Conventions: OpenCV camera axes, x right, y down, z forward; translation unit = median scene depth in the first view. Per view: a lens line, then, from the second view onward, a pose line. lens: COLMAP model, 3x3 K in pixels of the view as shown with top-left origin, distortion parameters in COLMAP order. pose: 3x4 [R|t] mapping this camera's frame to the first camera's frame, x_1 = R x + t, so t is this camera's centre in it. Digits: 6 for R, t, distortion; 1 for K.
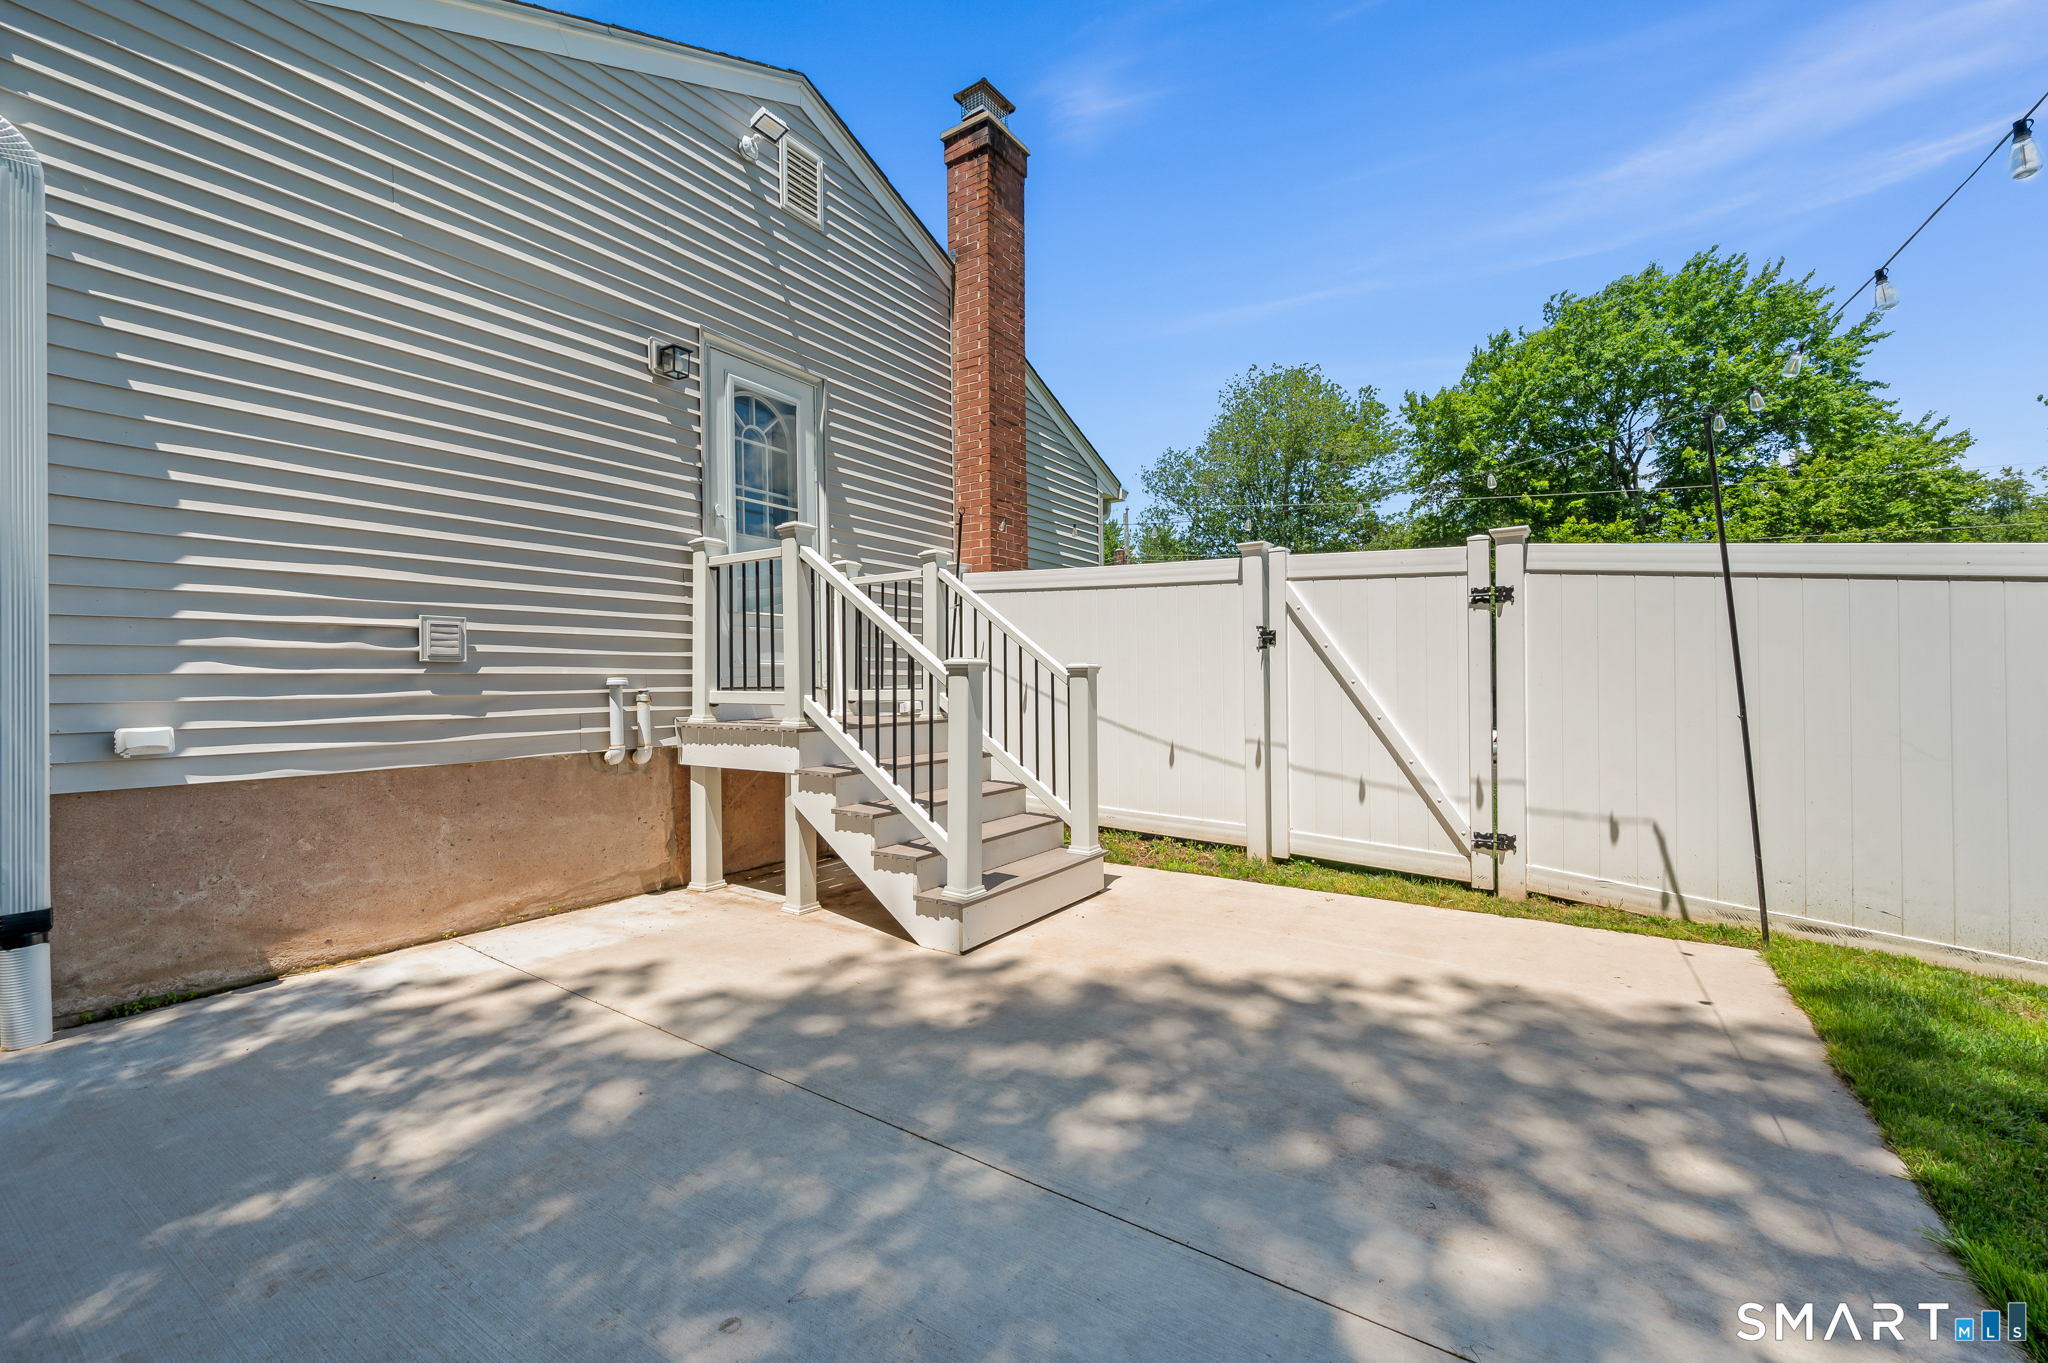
lens RADIAL K [[853.8, 0, 994.2], [0, 853.8, 674.8], [0, 0, 1]] dist [-0.000643, -0.000139]
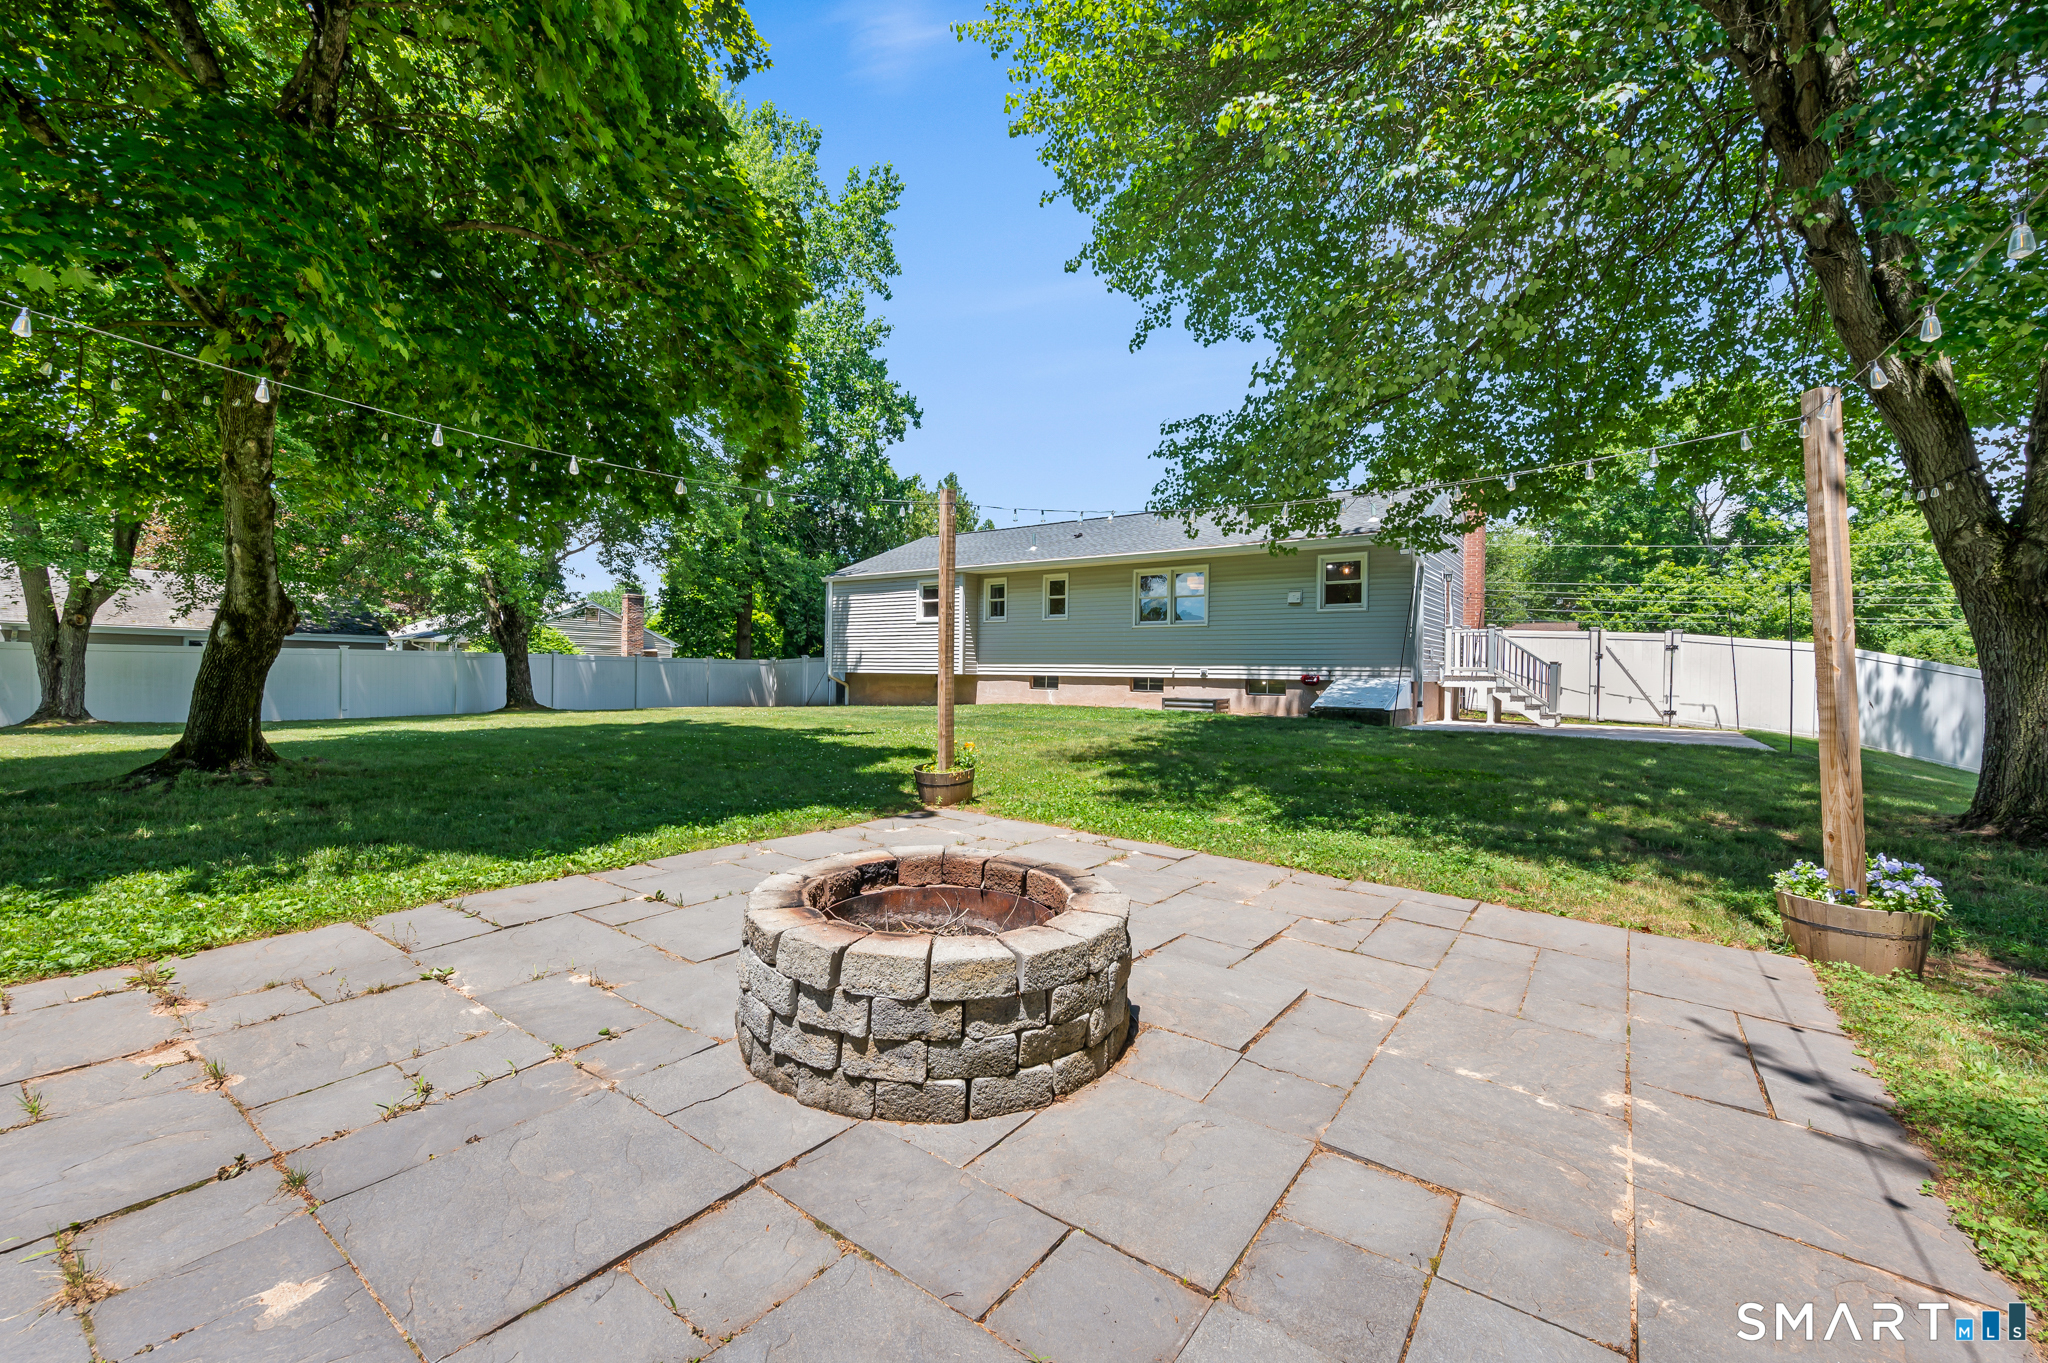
lens RADIAL K [[835.5, 0, 1024.2], [0, 835.5, 675.0], [0, 0, 1]] dist [-0.001570, -0.000241]
pose [[0.998904, 0.029045, -0.036708, -2.021424], [-0.028579, 0.999505, 0.013142, 0.058376], [0.037071, -0.012078, 0.999240, -2.641538]]
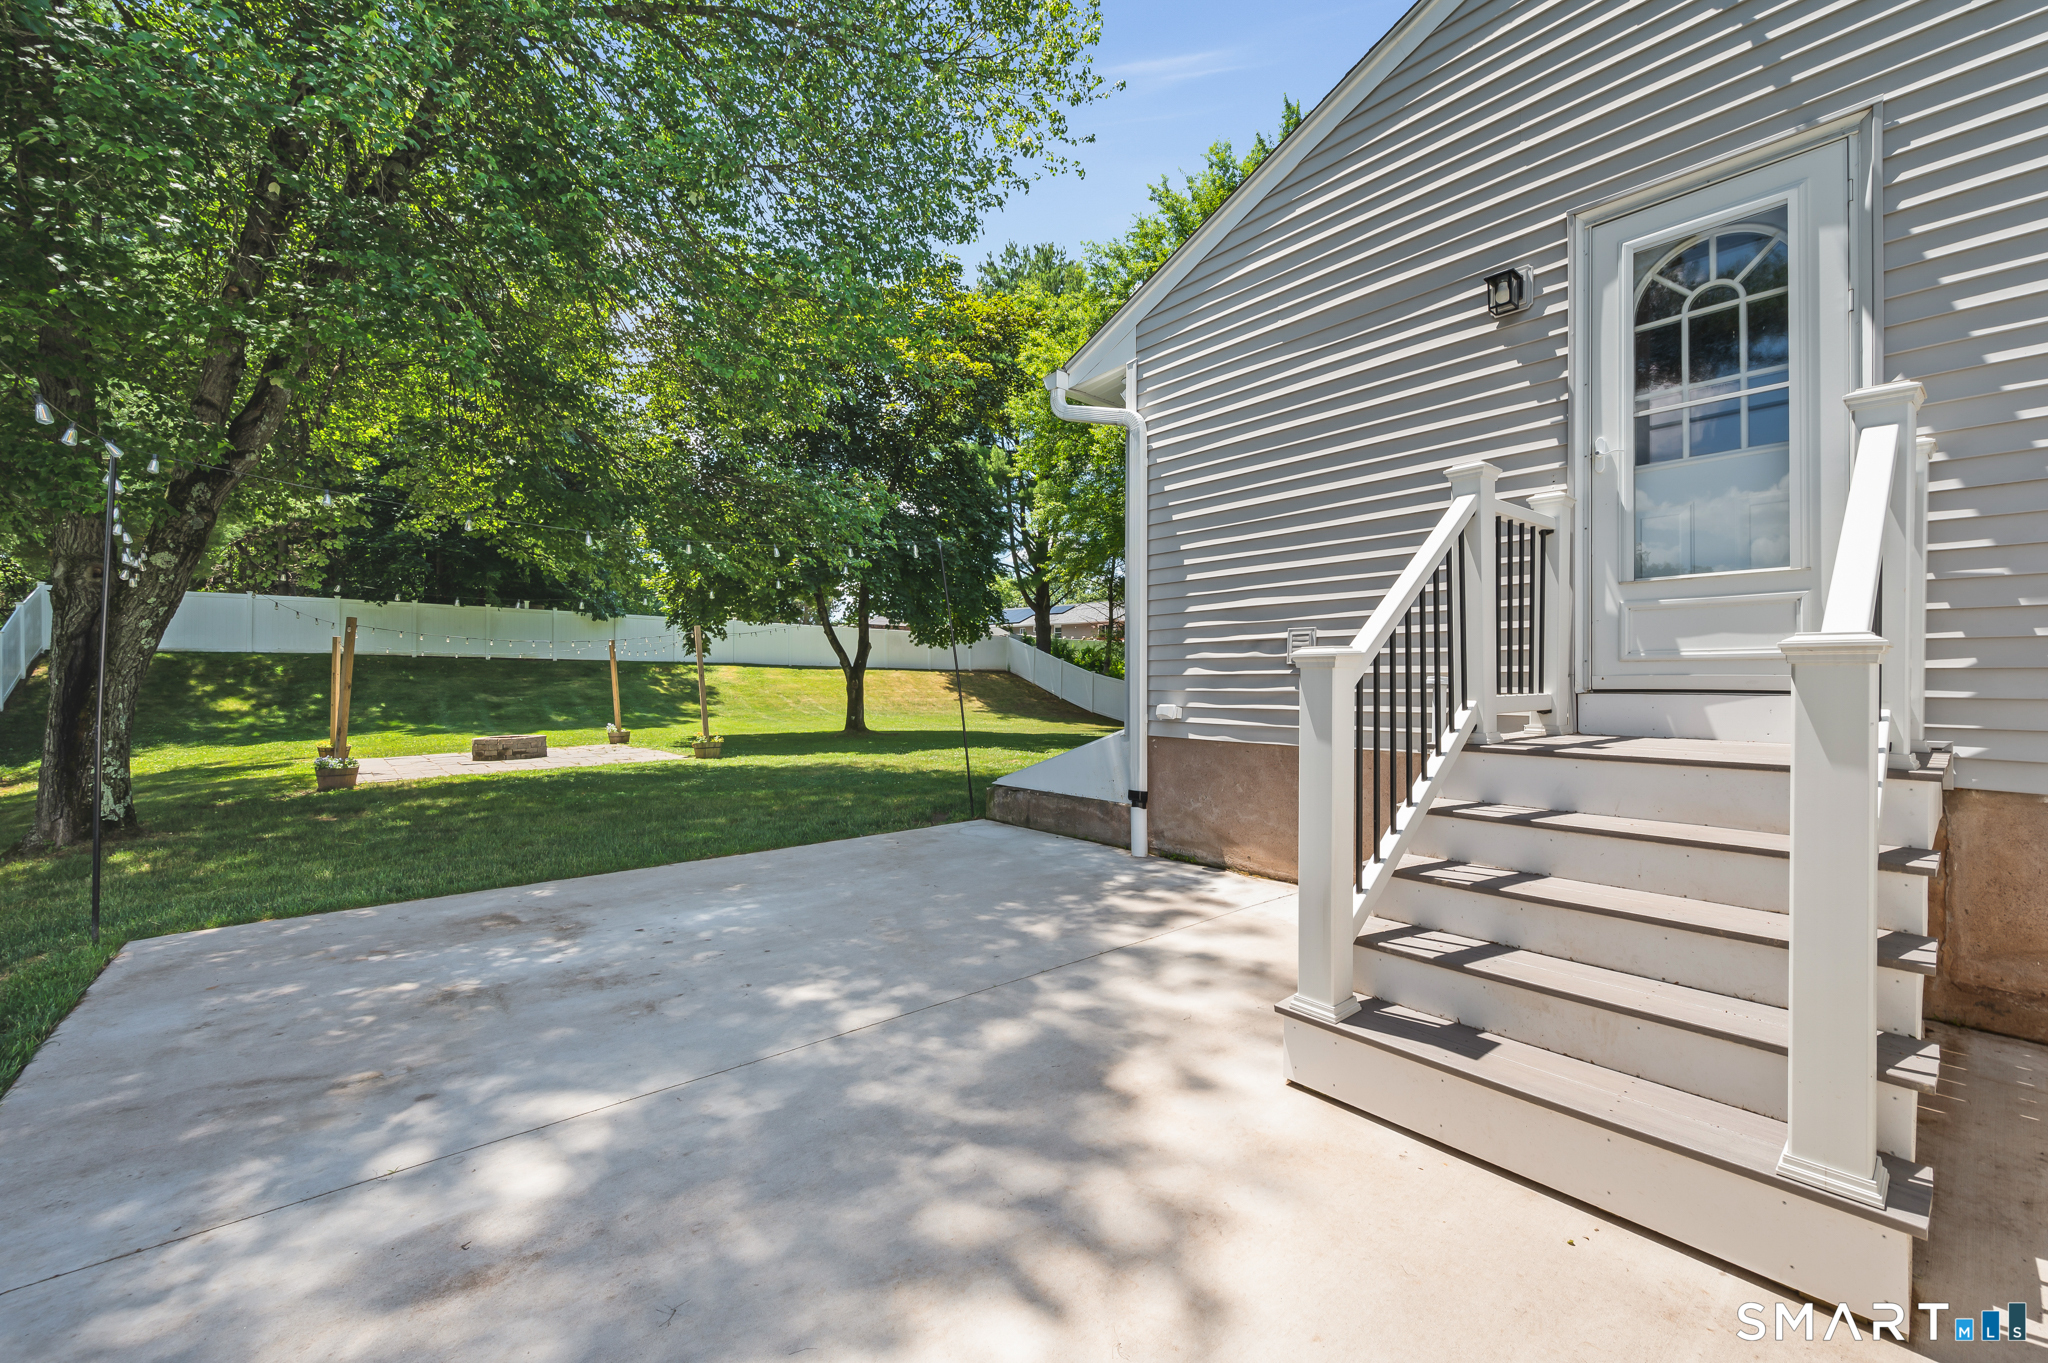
lens RADIAL K [[835.5, 0, 1024.2], [0, 835.5, 675.0], [0, 0, 1]] dist [-0.001570, -0.000241]
pose [[-0.274015, -0.000734, -0.961725, 0.573442], [0.007872, 0.999964, -0.003006, 0.001231], [0.961693, -0.008395, -0.273999, 0.838648]]
